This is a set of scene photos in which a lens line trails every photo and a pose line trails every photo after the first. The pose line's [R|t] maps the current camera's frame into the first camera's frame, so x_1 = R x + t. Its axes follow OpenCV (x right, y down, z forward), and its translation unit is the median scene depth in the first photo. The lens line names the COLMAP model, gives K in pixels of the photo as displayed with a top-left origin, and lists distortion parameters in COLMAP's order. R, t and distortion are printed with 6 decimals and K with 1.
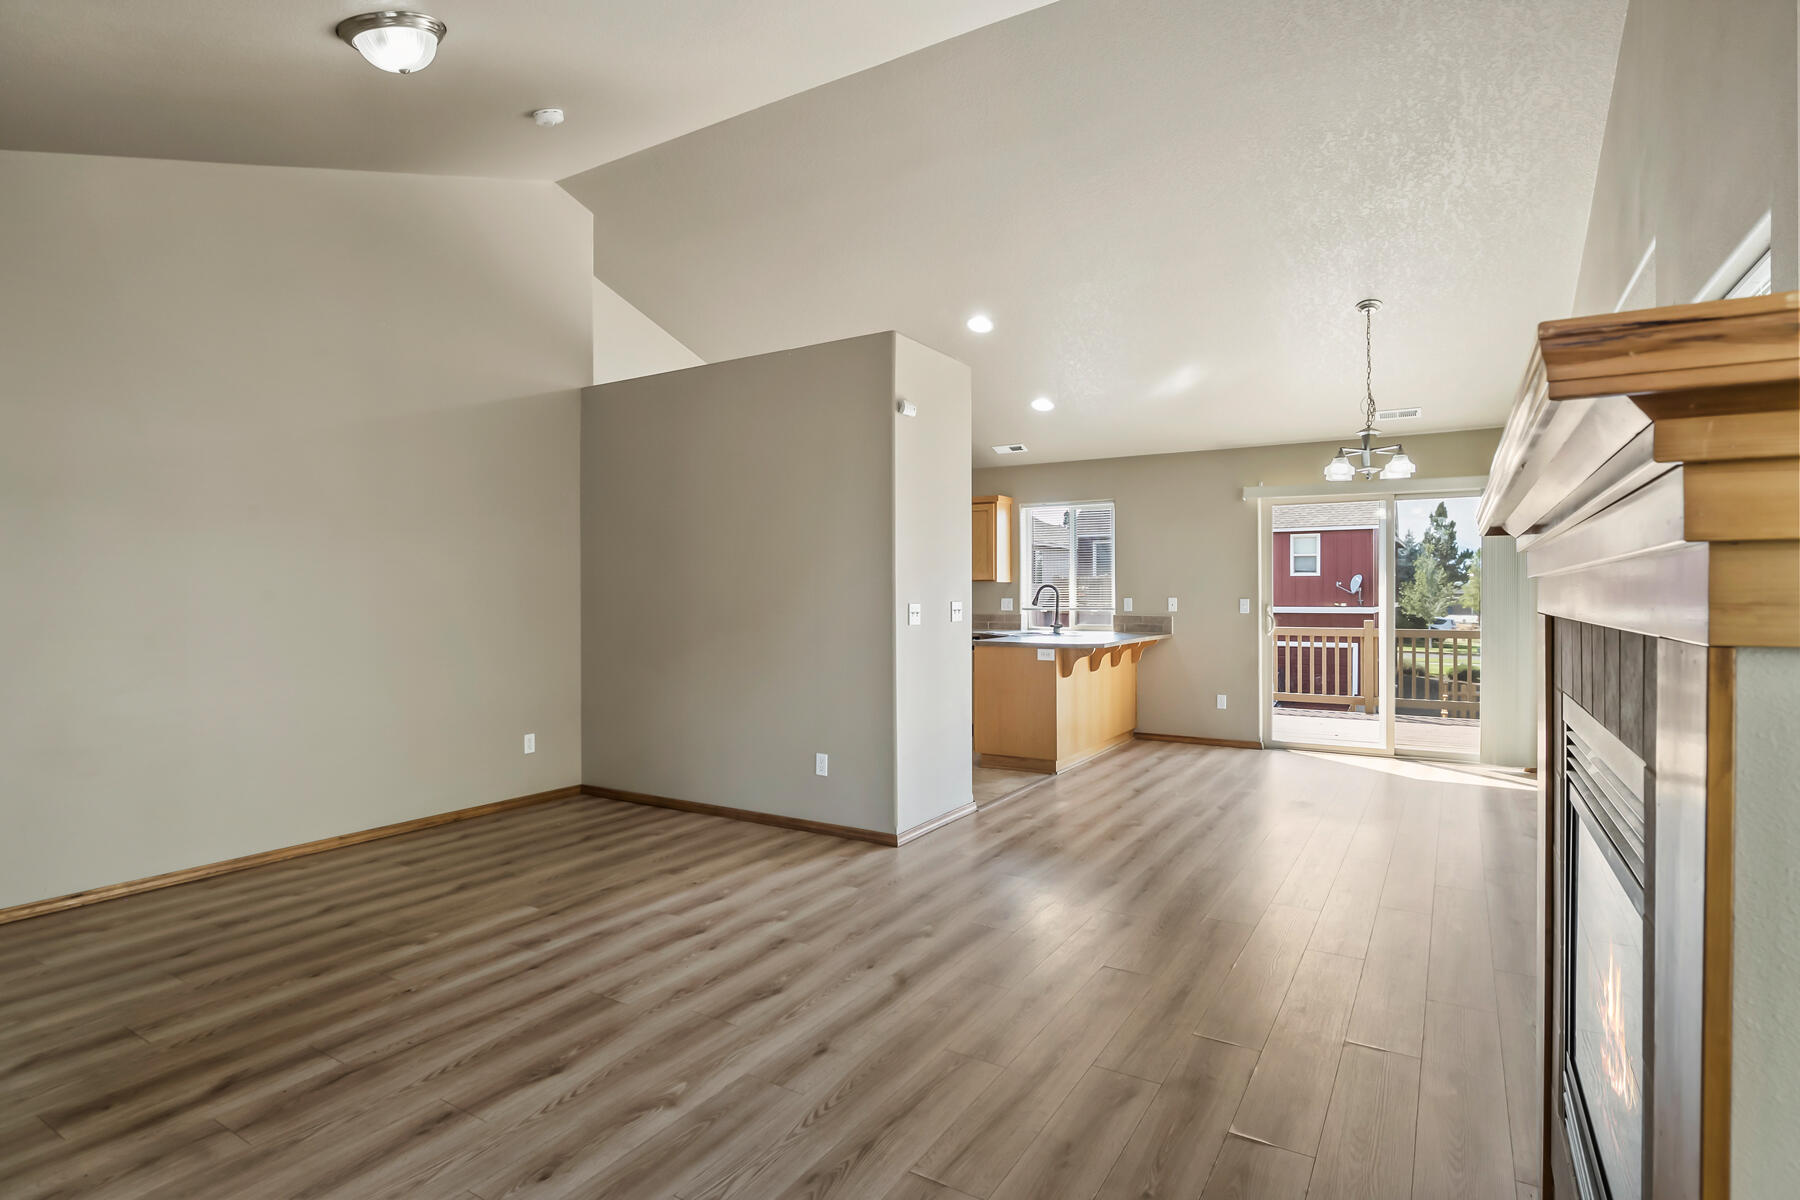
lens RADIAL K [[912.2, 0, 898.0], [0, 912.2, 604.0], [0, 0, 1]] dist [-0.010652, 0.001413]
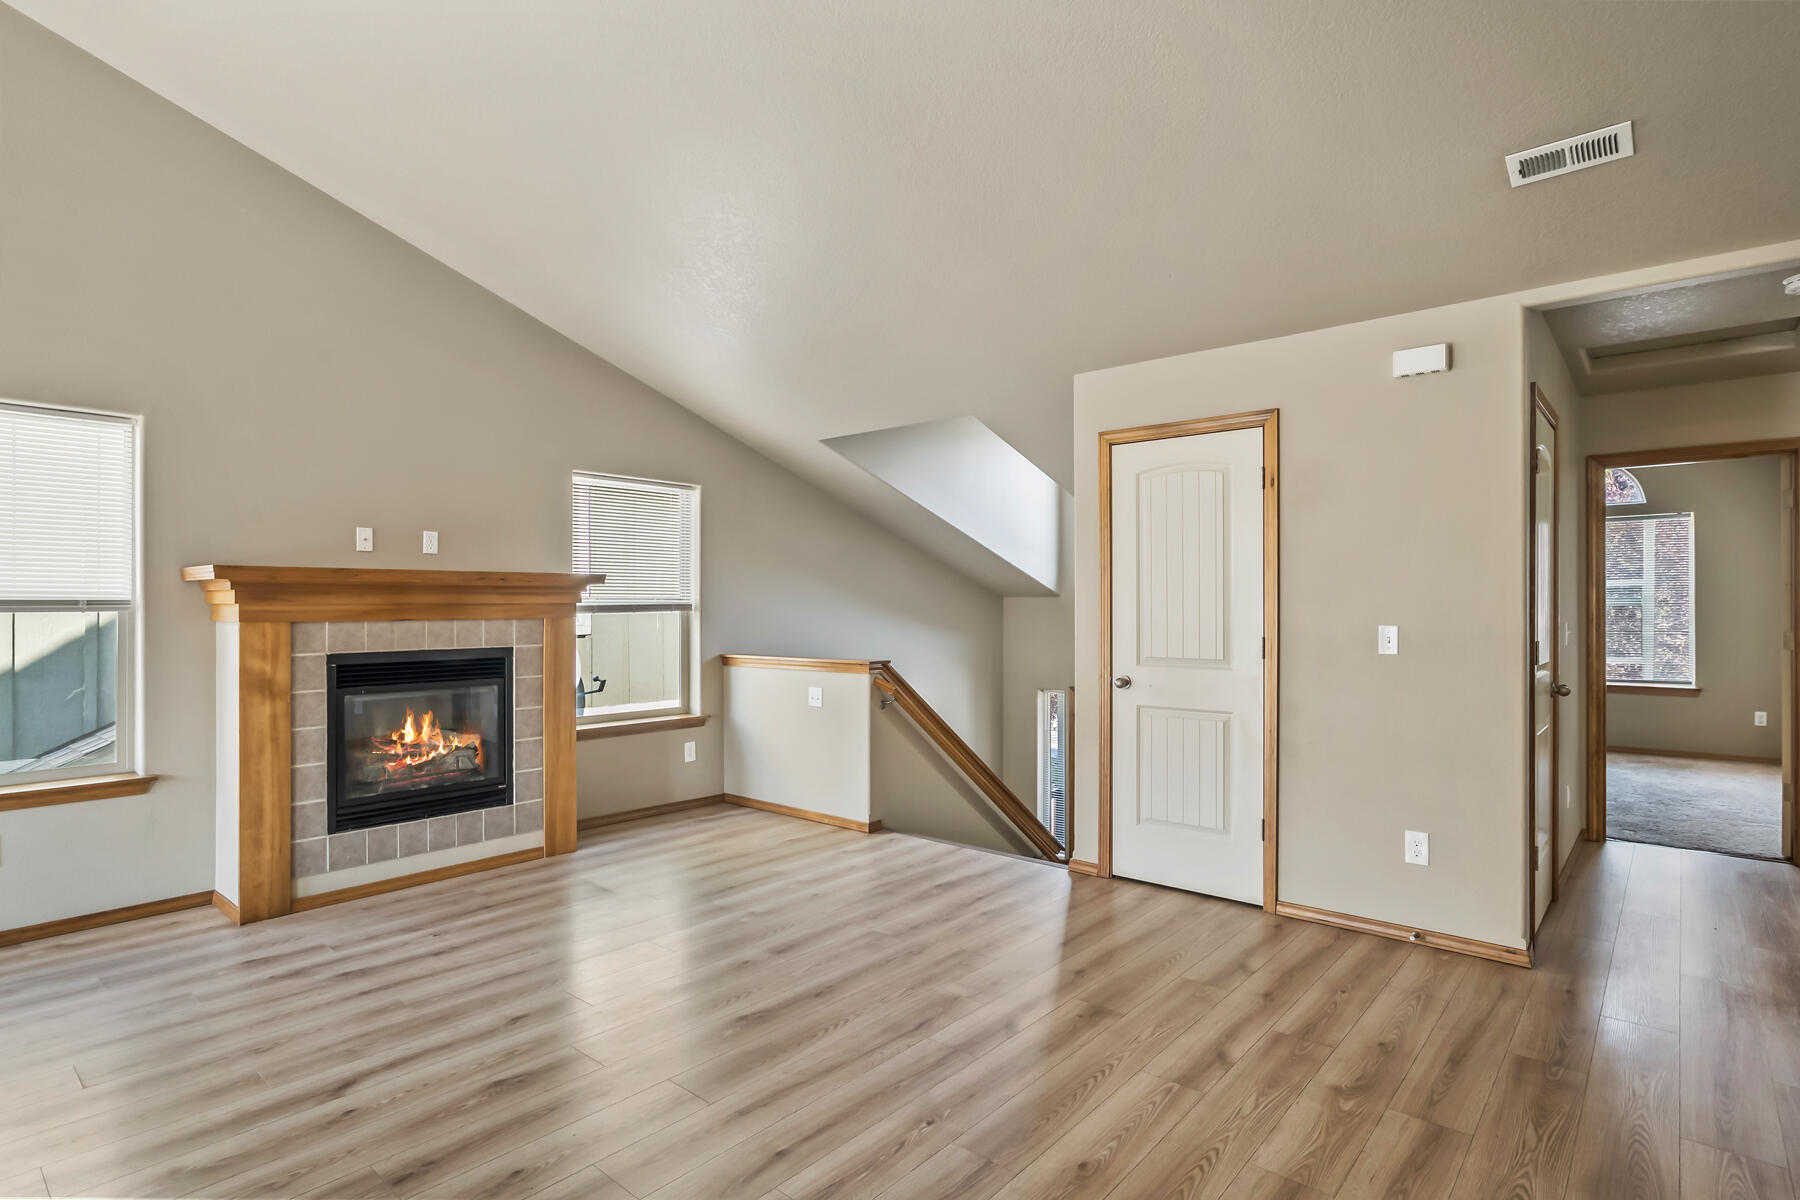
lens RADIAL K [[912.2, 0, 898.0], [0, 912.2, 604.0], [0, 0, 1]] dist [-0.010652, 0.001413]
pose [[-0.986582, 0.000201, 0.163265, -0.282659], [0.002365, 0.999912, 0.013062, -0.013752], [-0.163248, 0.013273, -0.986496, 0.781396]]
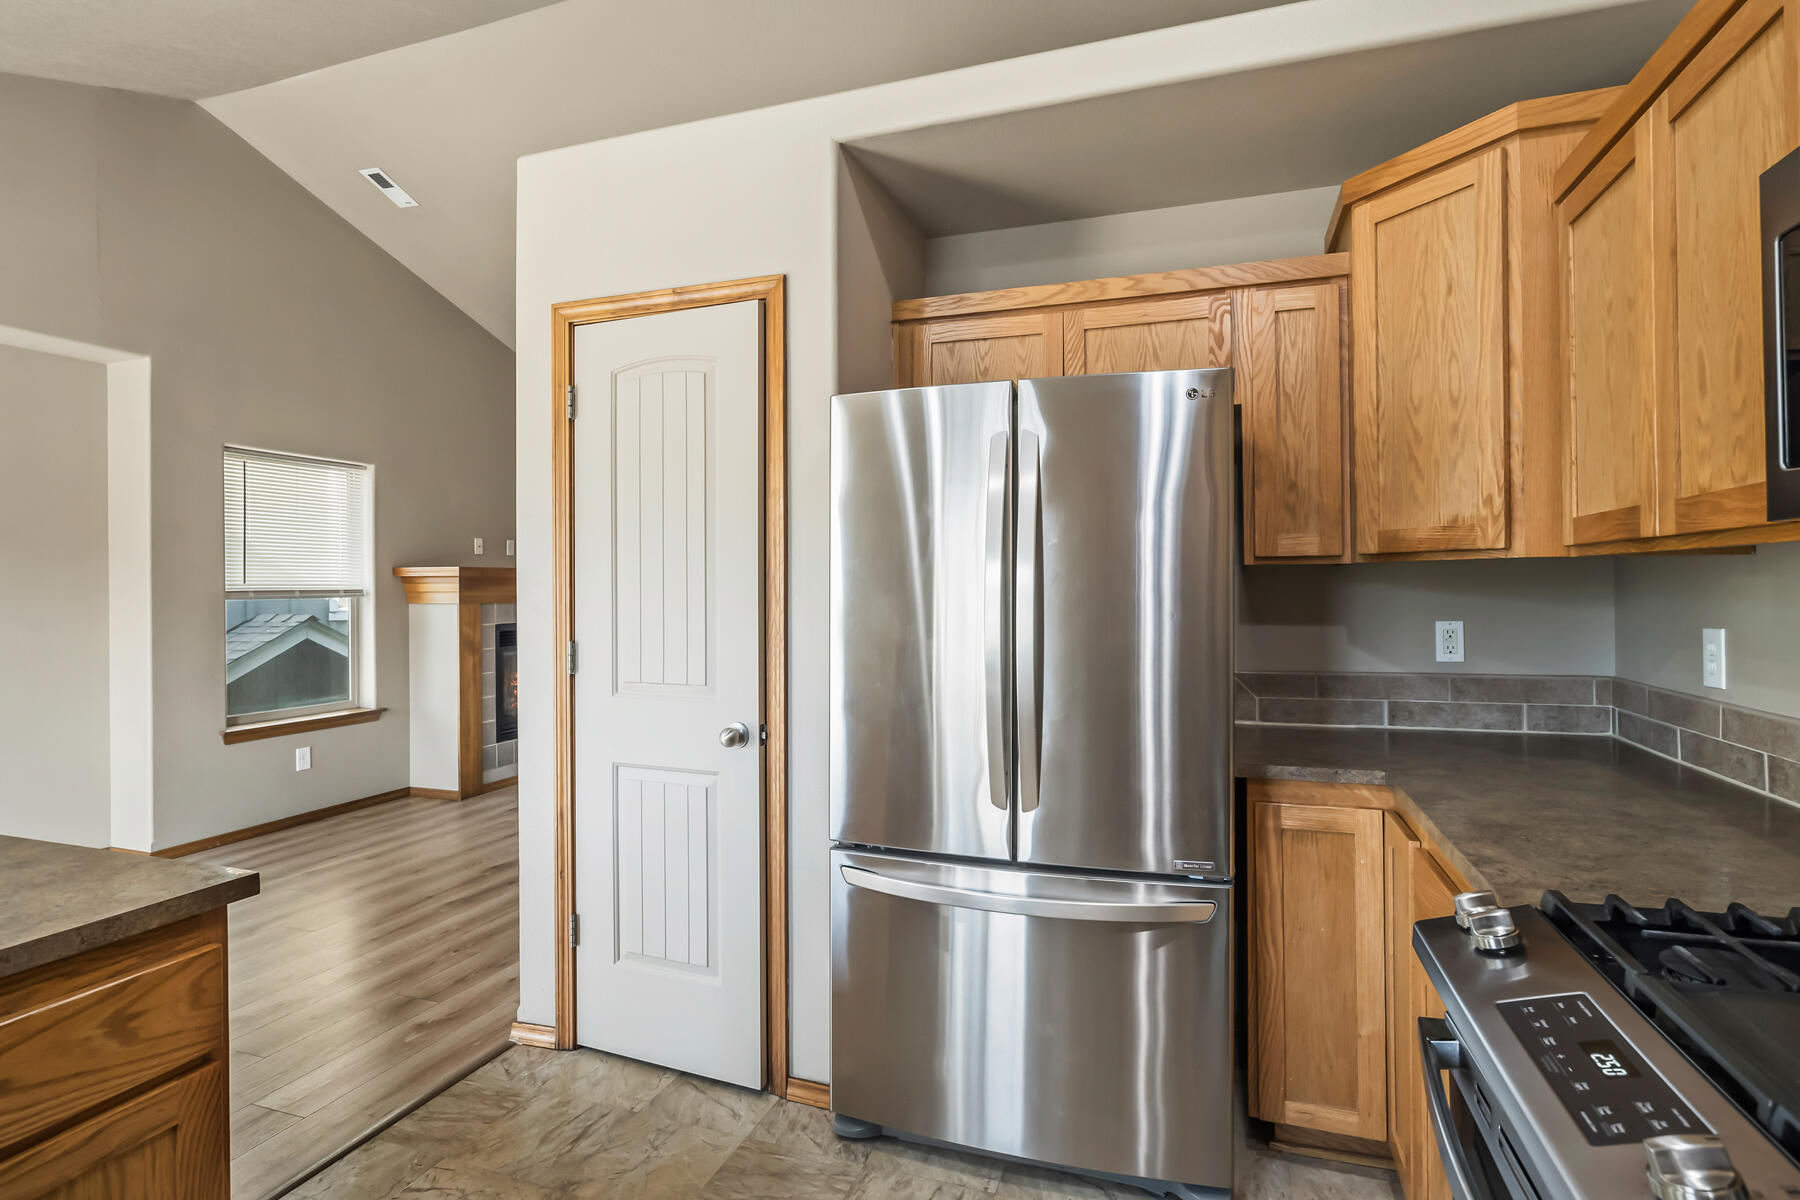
lens RADIAL K [[904.2, 0, 899.0], [0, 904.2, 587.7], [0, 0, 1]] dist [-0.016073, -0.000462]
pose [[-0.976234, 0.004936, -0.216662, -0.013054], [0.002055, 0.999906, 0.013521, -0.021761], [0.216709, 0.012754, -0.976153, 1.217510]]
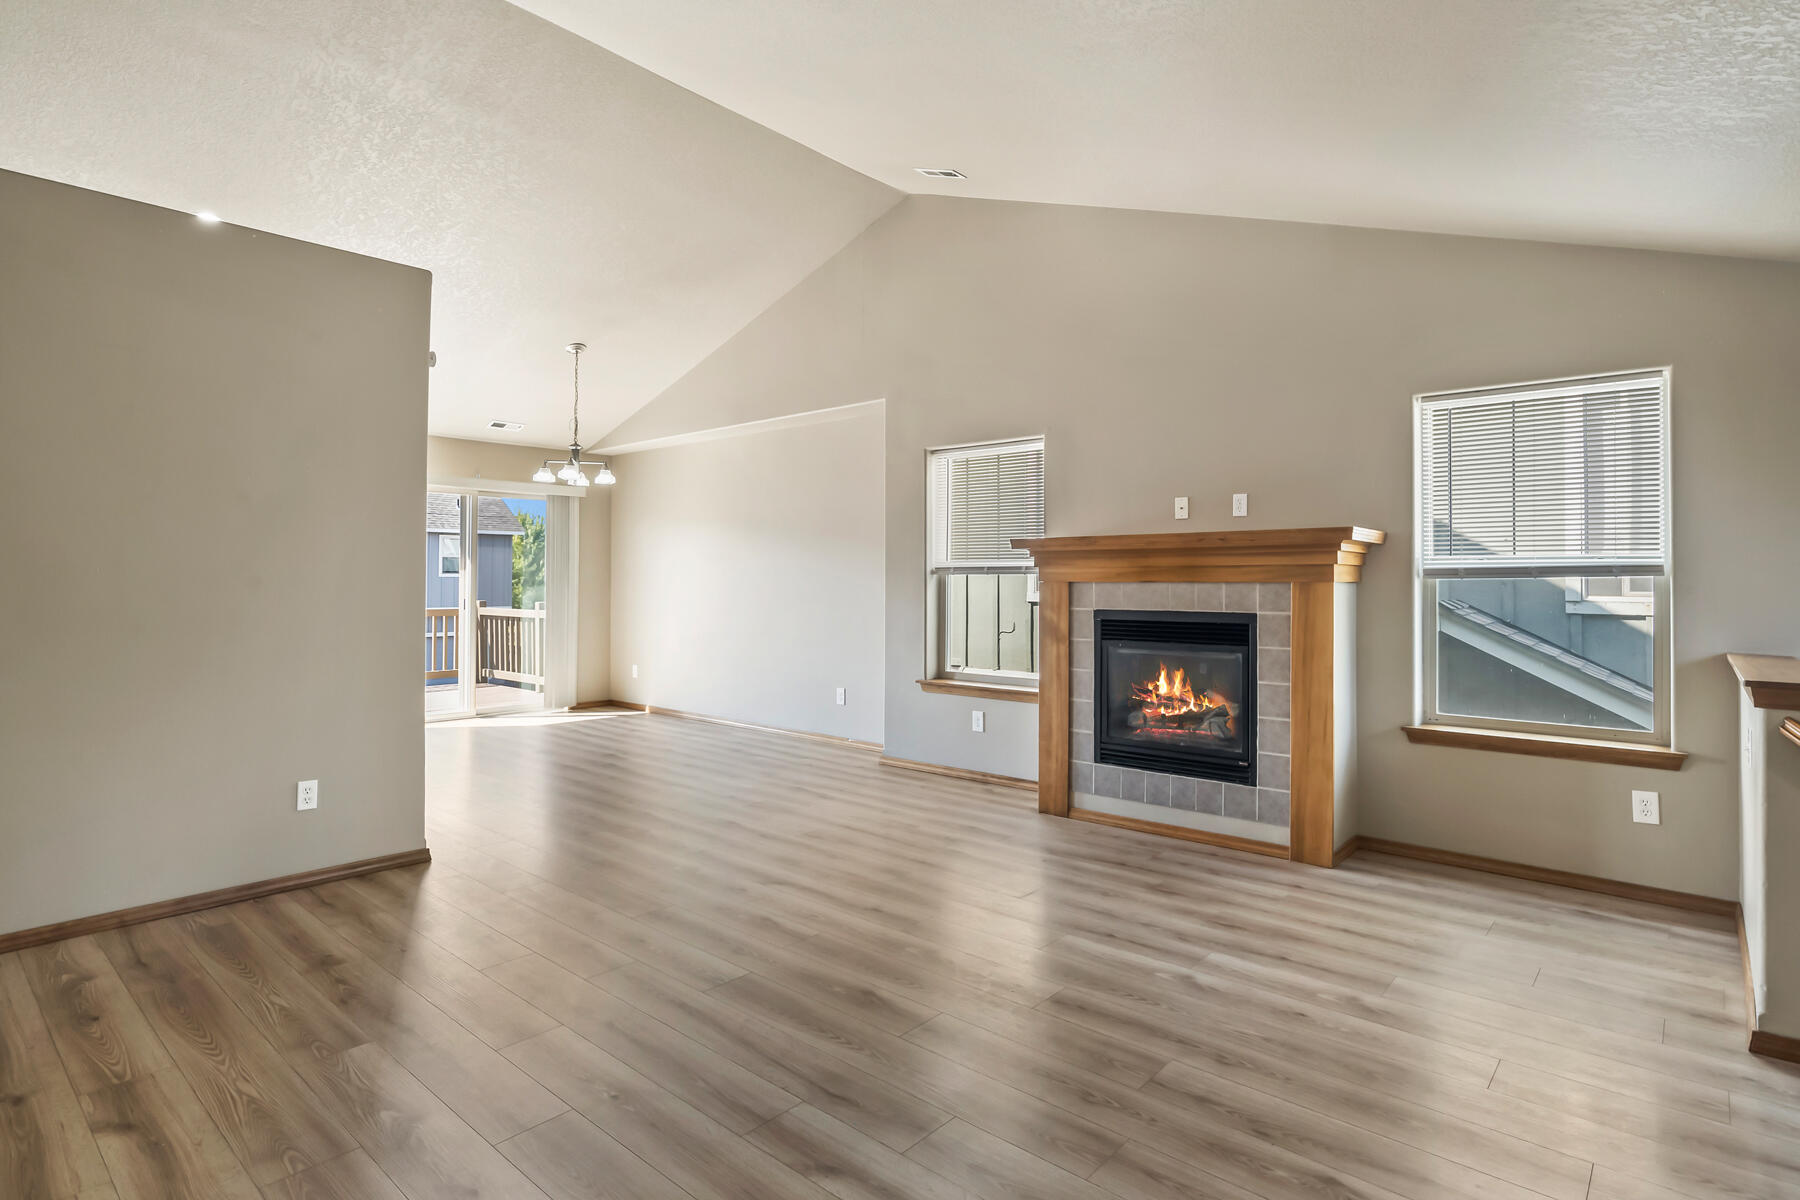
lens RADIAL K [[924.1, 0, 899.4], [0, 924.1, 571.0], [0, 0, 1]] dist [-0.014786, 0.000145]
pose [[0.170334, 0.011719, 0.985317, -0.548637], [0.010225, 0.999854, -0.013659, 0.004326], [-0.985333, 0.012401, 0.170189, 0.281187]]
